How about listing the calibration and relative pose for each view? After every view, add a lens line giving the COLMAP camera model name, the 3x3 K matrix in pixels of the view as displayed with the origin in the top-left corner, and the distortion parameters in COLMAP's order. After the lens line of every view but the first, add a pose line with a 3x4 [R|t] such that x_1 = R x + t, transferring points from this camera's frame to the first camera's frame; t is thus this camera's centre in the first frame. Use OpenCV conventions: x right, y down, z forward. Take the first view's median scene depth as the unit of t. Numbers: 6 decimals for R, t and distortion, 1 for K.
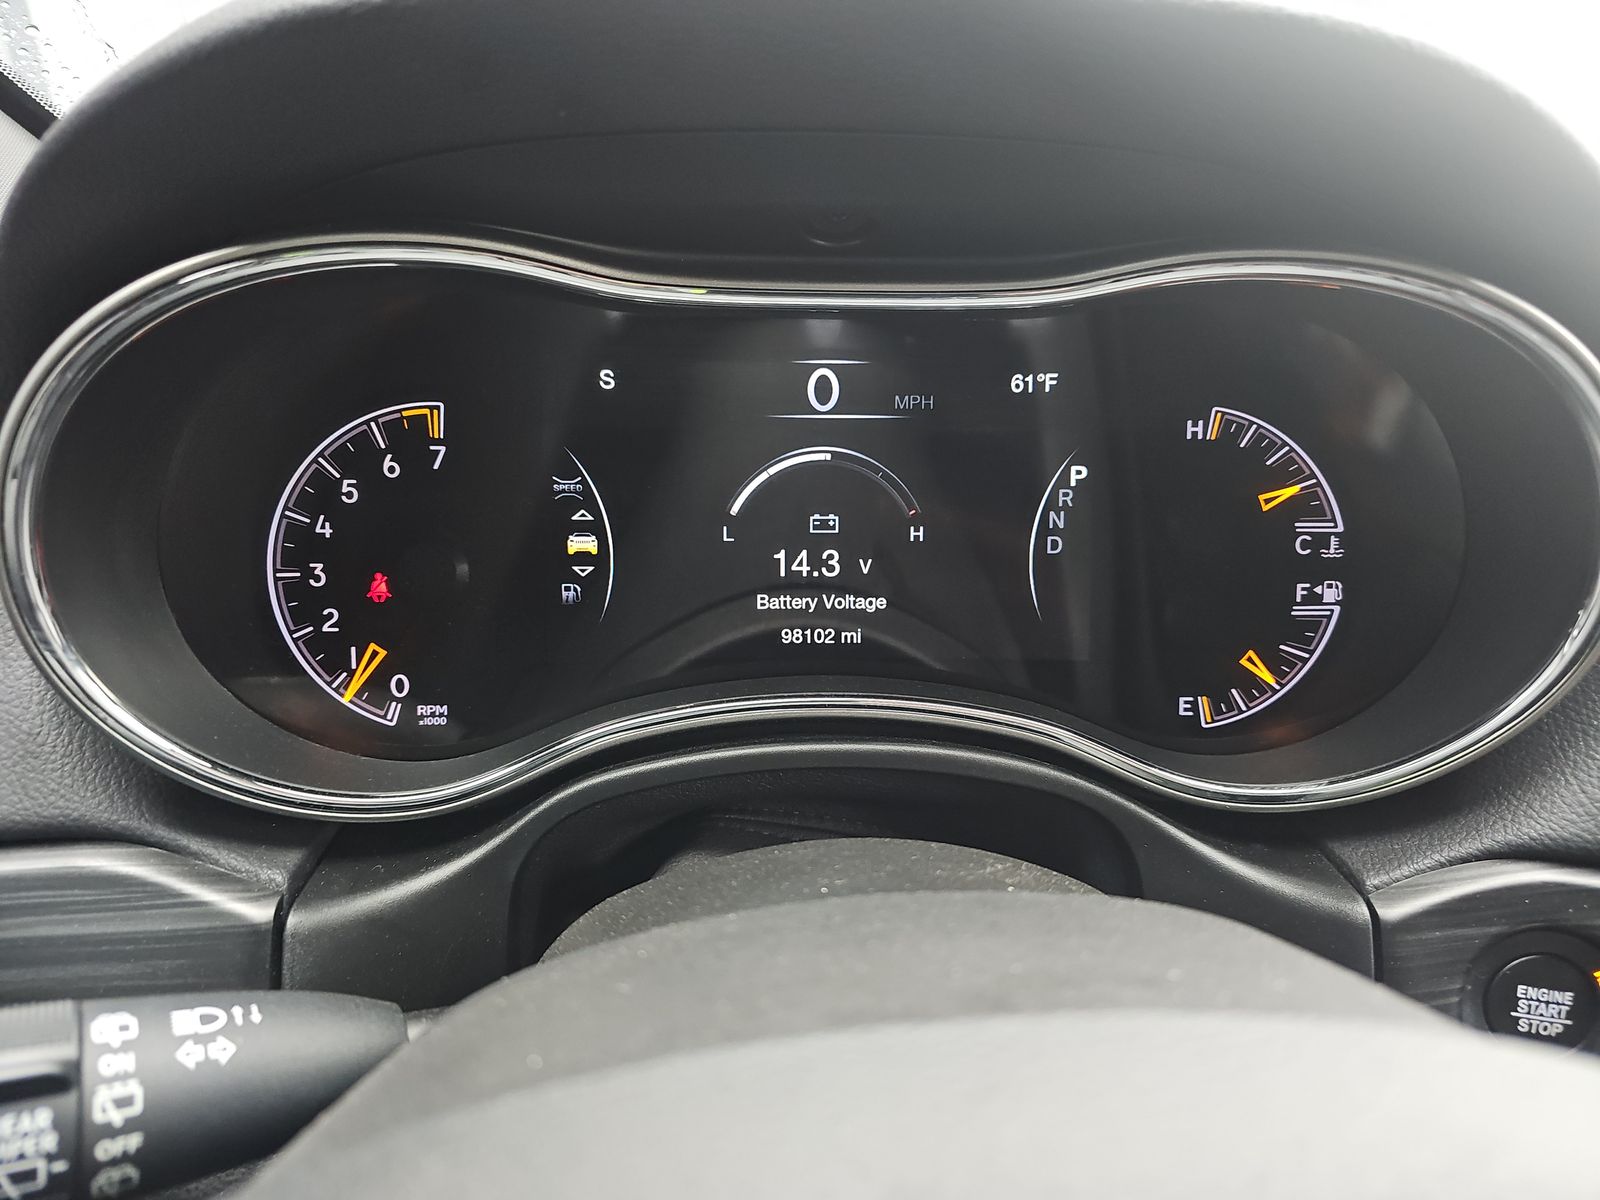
lens RADIAL K [[1043.9, 0, 802.7], [0, 1043.9, 590.2], [0, 0, 1]] dist [-0.005660, -0.001122]
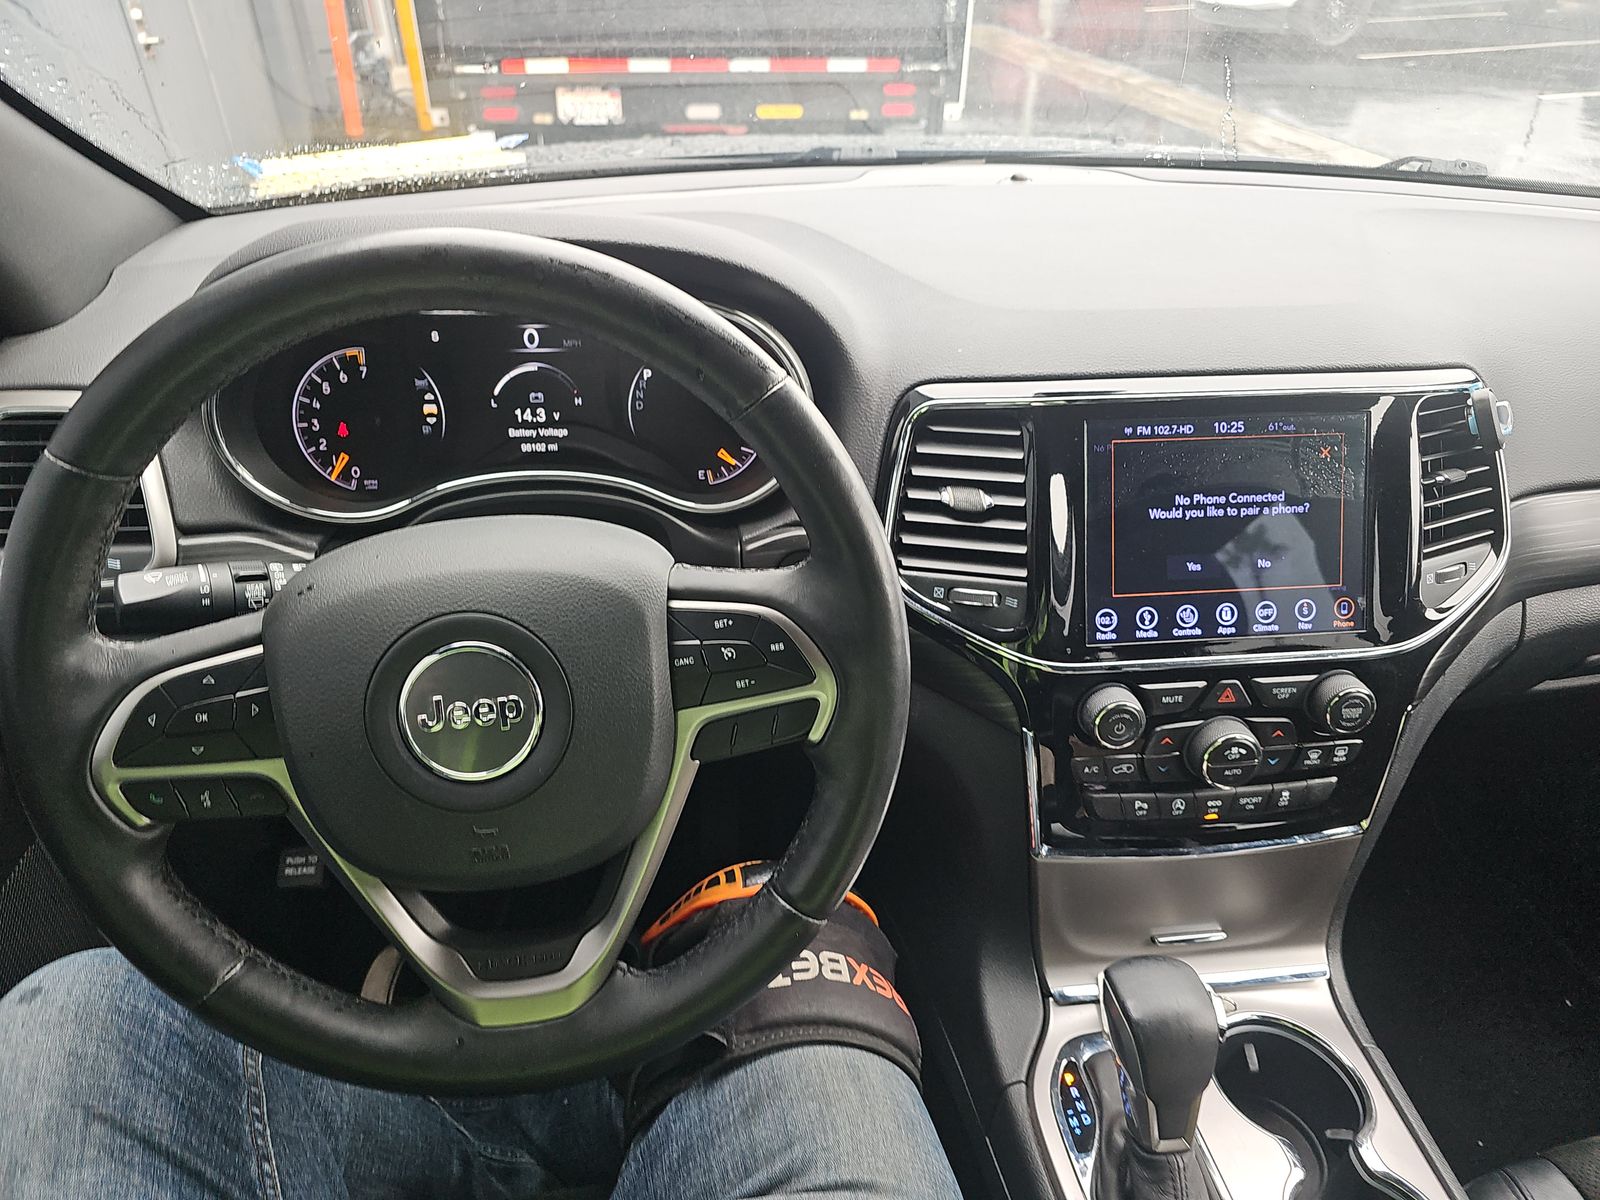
lens RADIAL K [[1043.9, 0, 802.7], [0, 1043.9, 590.2], [0, 0, 1]] dist [-0.005660, -0.001122]
pose [[0.999295, -0.023512, 0.029271, 0.533724], [0.018382, 0.986191, 0.164590, -0.013383], [-0.032736, -0.163936, 0.985928, -1.362351]]
